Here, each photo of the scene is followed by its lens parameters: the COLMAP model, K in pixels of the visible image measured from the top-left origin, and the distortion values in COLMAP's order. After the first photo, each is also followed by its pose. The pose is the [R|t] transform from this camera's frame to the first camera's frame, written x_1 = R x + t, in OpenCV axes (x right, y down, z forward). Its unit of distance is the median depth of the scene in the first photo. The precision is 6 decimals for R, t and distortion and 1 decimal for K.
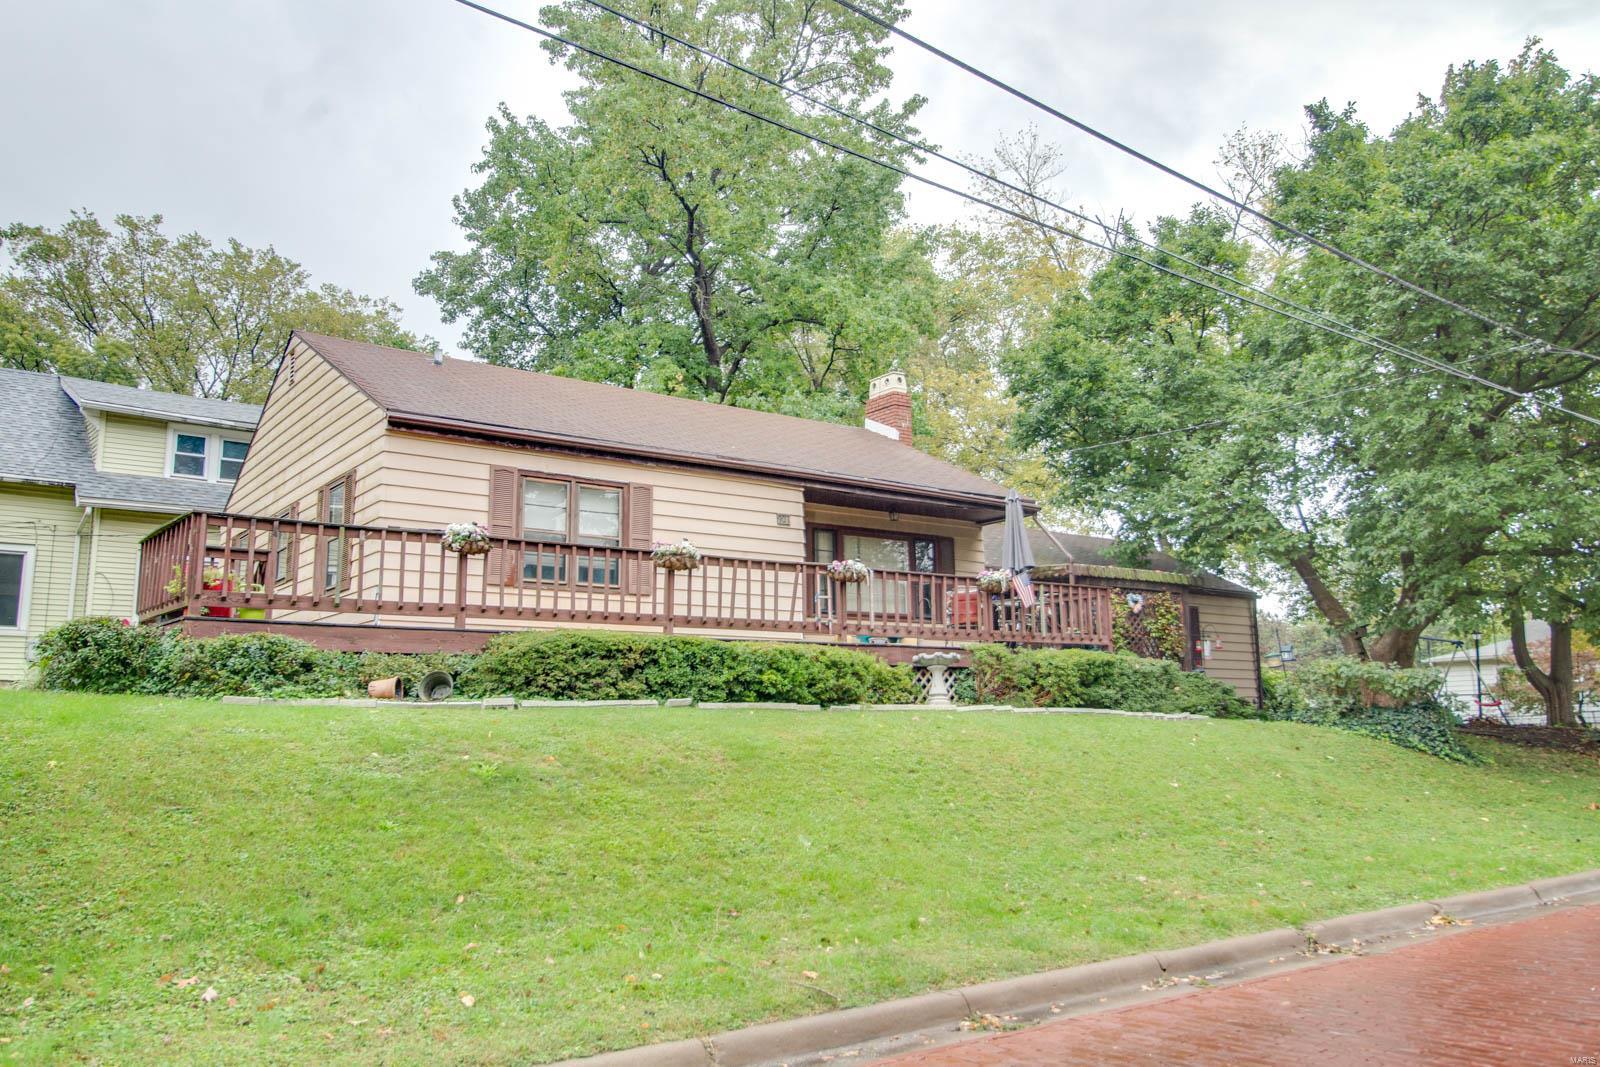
lens RADIAL K [[1239.5, 0, 800.0], [0, 1239.5, 533.5], [0, 0, 1]] dist [0.006056, 0.008004]
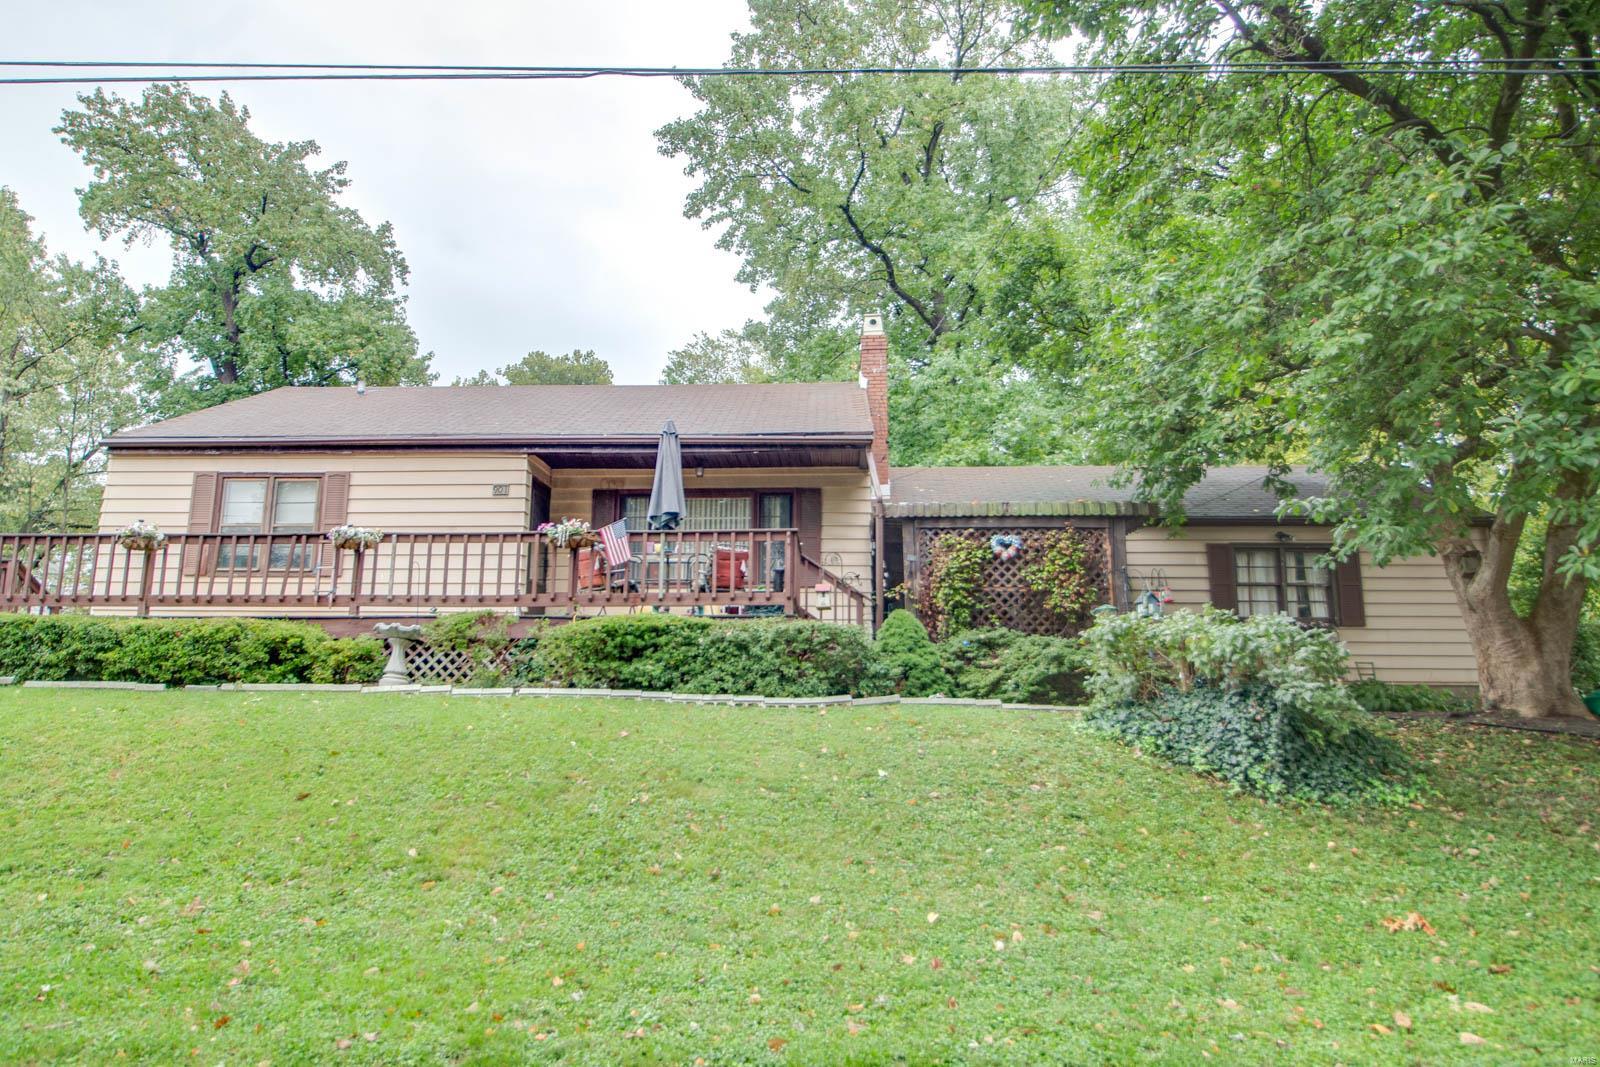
lens RADIAL K [[990.2, 0, 799.8], [0, 990.2, 492.3], [0, 0, 1]] dist [0.001459, 0.000820]
pose [[0.772436, -0.115708, -0.624463, 0.694840], [0.083360, 0.993228, -0.080925, 0.077877], [0.629598, 0.010454, 0.776851, 0.589242]]
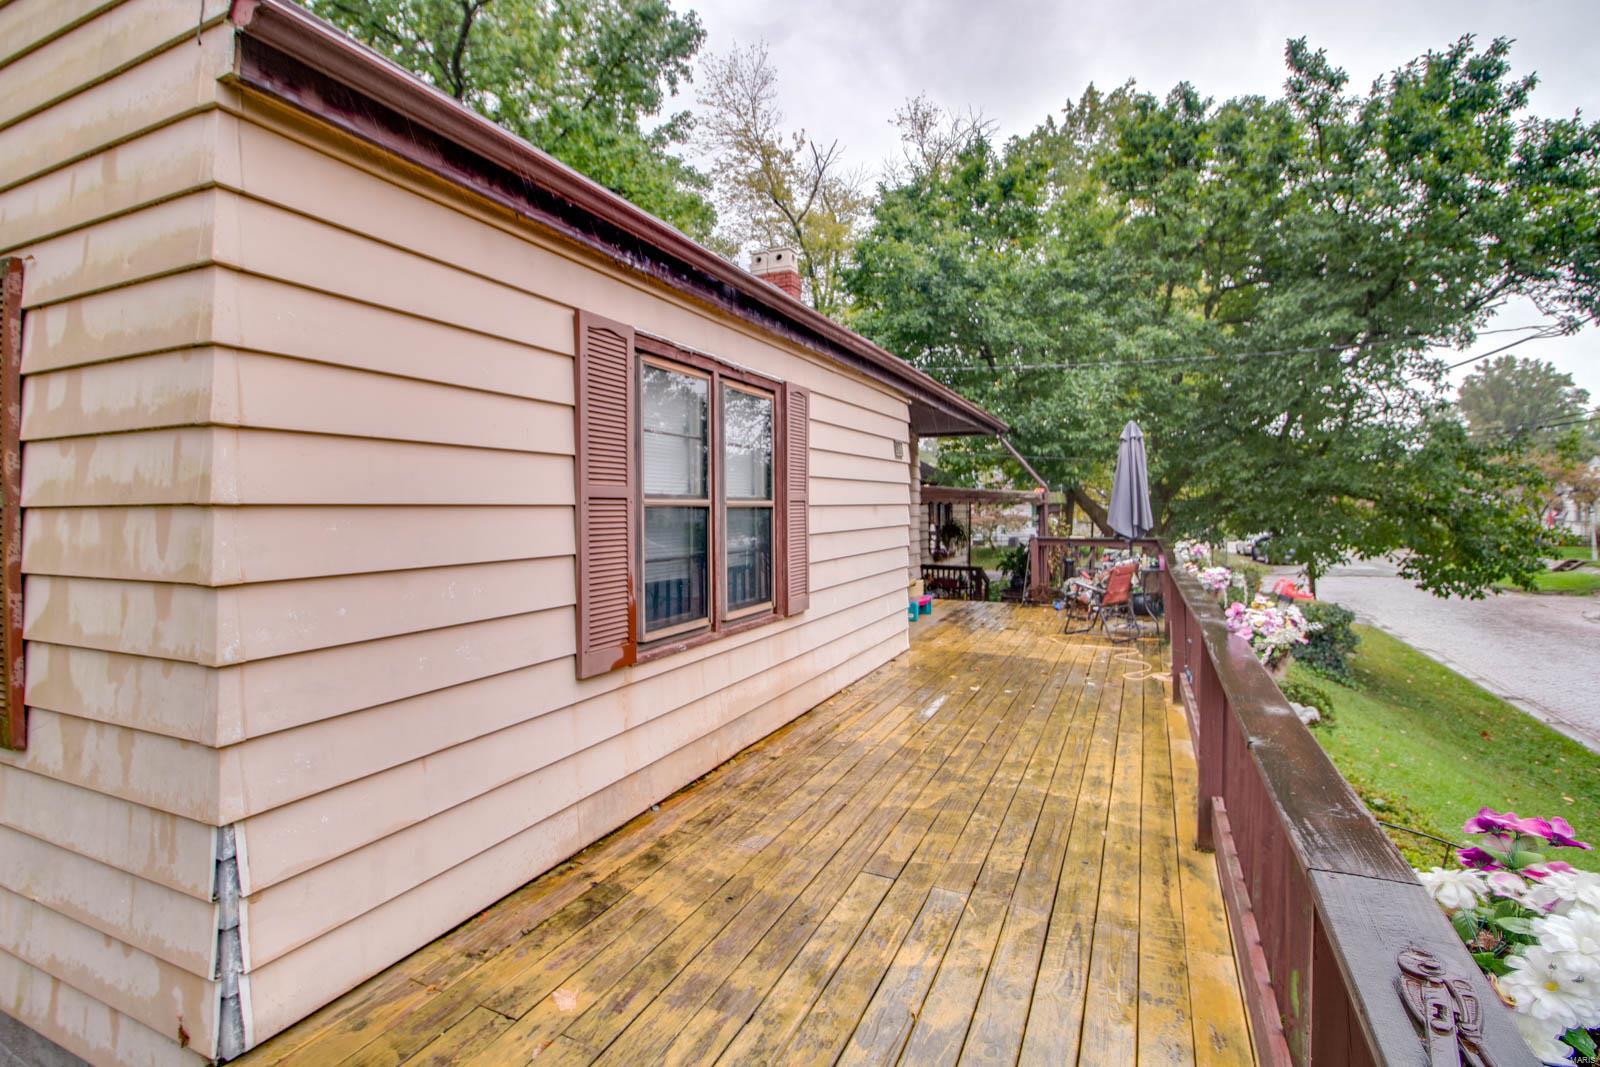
lens RADIAL K [[765.6, 0, 800.0], [0, 765.6, 533.5], [0, 0, 1]] dist [-0.021365, -0.000040]
pose [[0.874688, -0.007767, 0.484625, -0.271830], [-0.085033, 0.981905, 0.169211, -0.033580], [-0.477170, -0.189216, 0.858199, 0.726331]]
